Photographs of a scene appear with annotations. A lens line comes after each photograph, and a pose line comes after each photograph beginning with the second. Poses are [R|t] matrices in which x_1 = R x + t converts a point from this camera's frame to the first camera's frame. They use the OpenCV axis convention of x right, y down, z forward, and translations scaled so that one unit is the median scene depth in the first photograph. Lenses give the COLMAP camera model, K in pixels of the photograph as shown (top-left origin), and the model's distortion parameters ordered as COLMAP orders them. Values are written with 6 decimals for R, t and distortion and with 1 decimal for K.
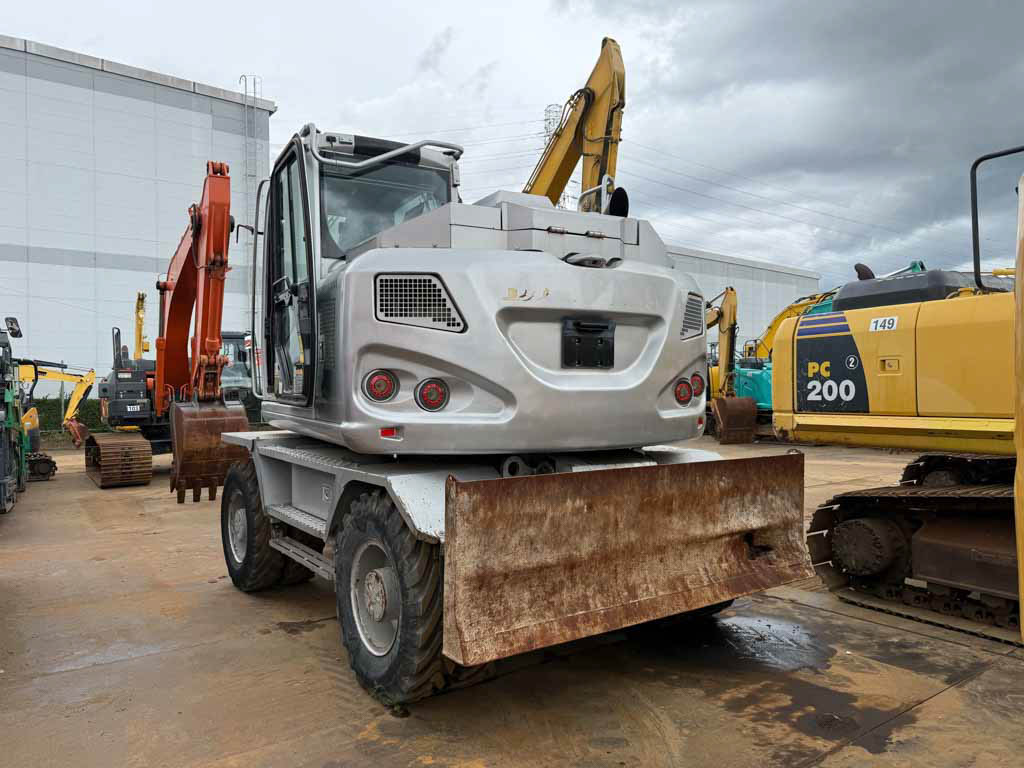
lens RADIAL K [[716.6, 0, 512.0], [0, 716.6, 384.0], [0, 0, 1]] dist [0.092550, -0.178195]
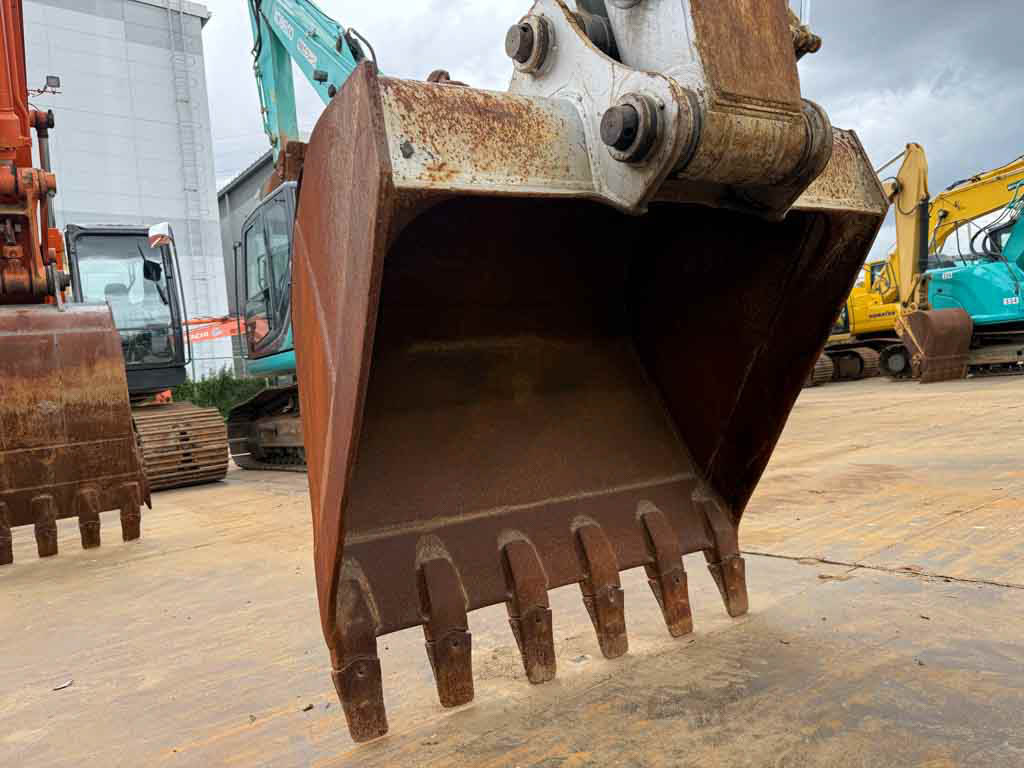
lens RADIAL K [[746.1, 0, 512.0], [0, 746.1, 384.0], [0, 0, 1]] dist [0.050318, -0.079305]
pose [[0.996629, -0.078381, 0.024211, -0.657324], [0.078034, 0.996839, 0.014941, 0.310753], [-0.025305, -0.013002, 0.999595, 2.256622]]
